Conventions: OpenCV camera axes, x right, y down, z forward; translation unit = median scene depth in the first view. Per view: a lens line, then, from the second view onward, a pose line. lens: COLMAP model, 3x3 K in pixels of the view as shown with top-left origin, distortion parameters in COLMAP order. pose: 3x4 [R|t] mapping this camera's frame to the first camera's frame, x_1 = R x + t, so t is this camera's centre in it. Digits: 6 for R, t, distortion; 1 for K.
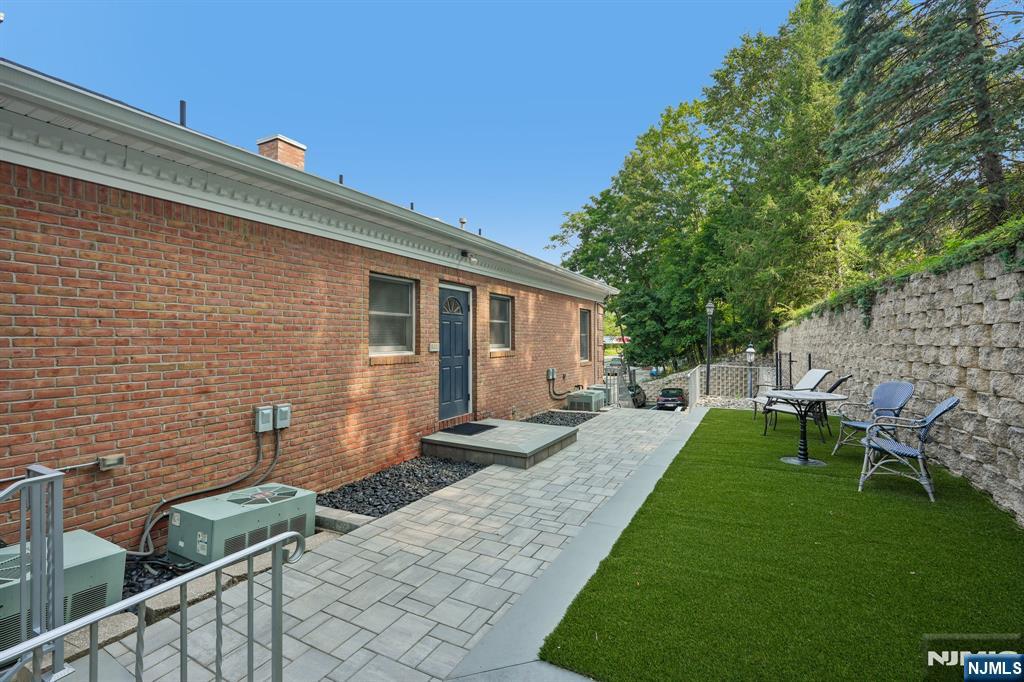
lens RADIAL K [[455.1, 0, 509.2], [0, 455.1, 333.7], [0, 0, 1]] dist [-0.002099, 0.000002]
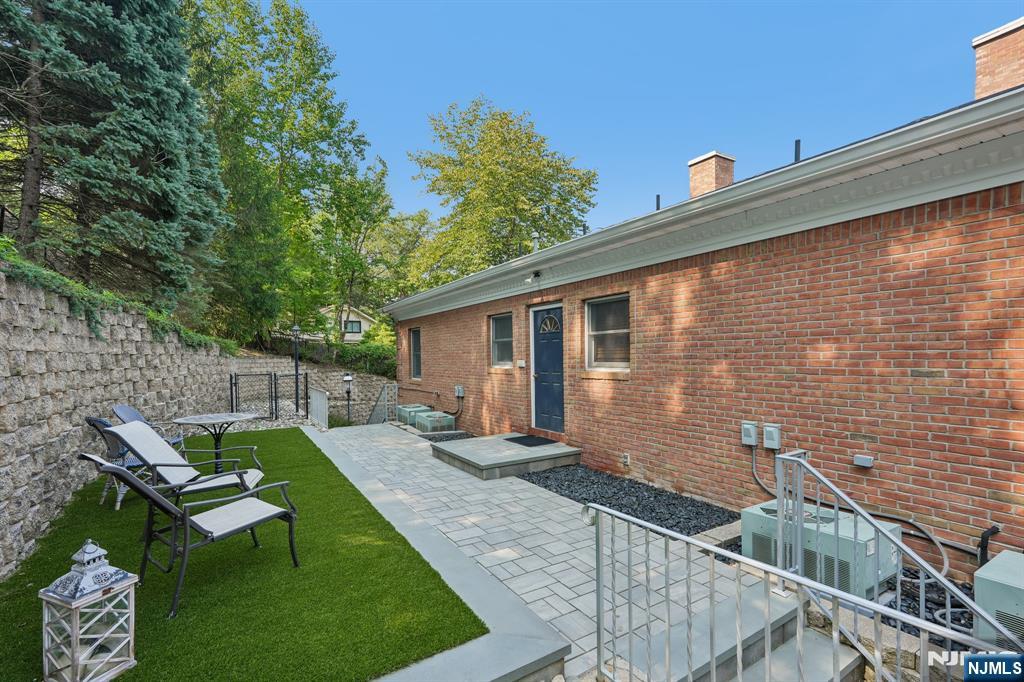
lens RADIAL K [[469.3, 0, 510.9], [0, 469.3, 374.4], [0, 0, 1]] dist [-0.000974, 0.000065]
pose [[-0.507776, 0.036402, -0.860720, 1.278614], [0.022837, 0.999325, 0.028791, 0.030615], [0.861186, -0.005037, -0.508265, 2.219708]]
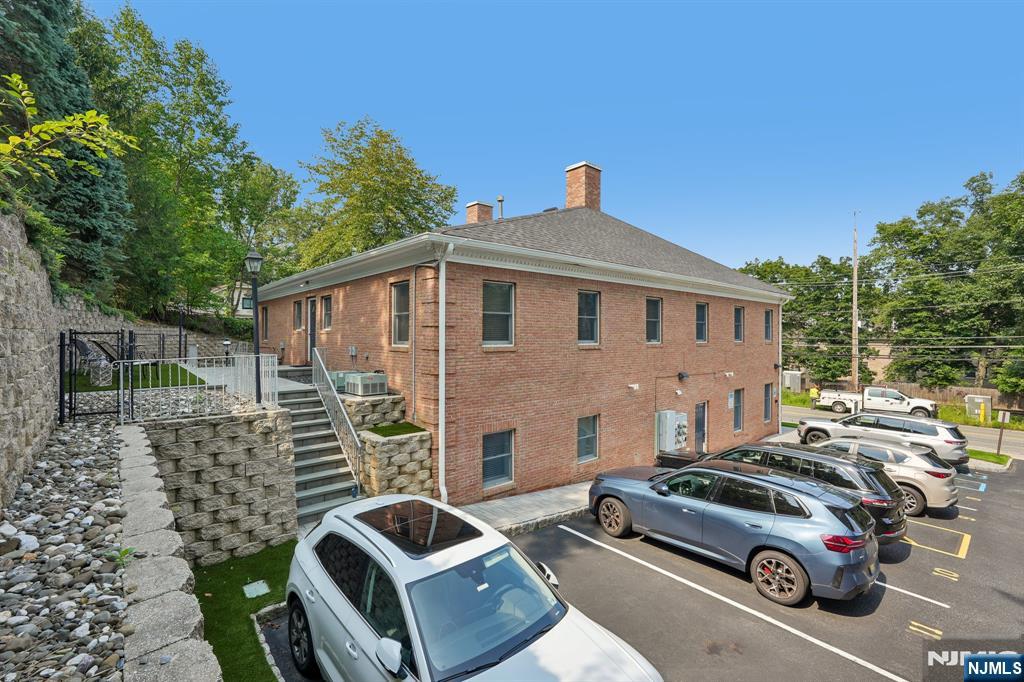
lens RADIAL K [[451.4, 0, 508.6], [0, 451.4, 342.0], [0, 0, 1]] dist [-0.003216, 0.000595]
pose [[-0.354328, 0.006516, -0.935099, 2.127969], [0.006385, 0.999969, 0.004548, 0.126545], [0.935100, -0.004359, -0.354358, 3.670300]]
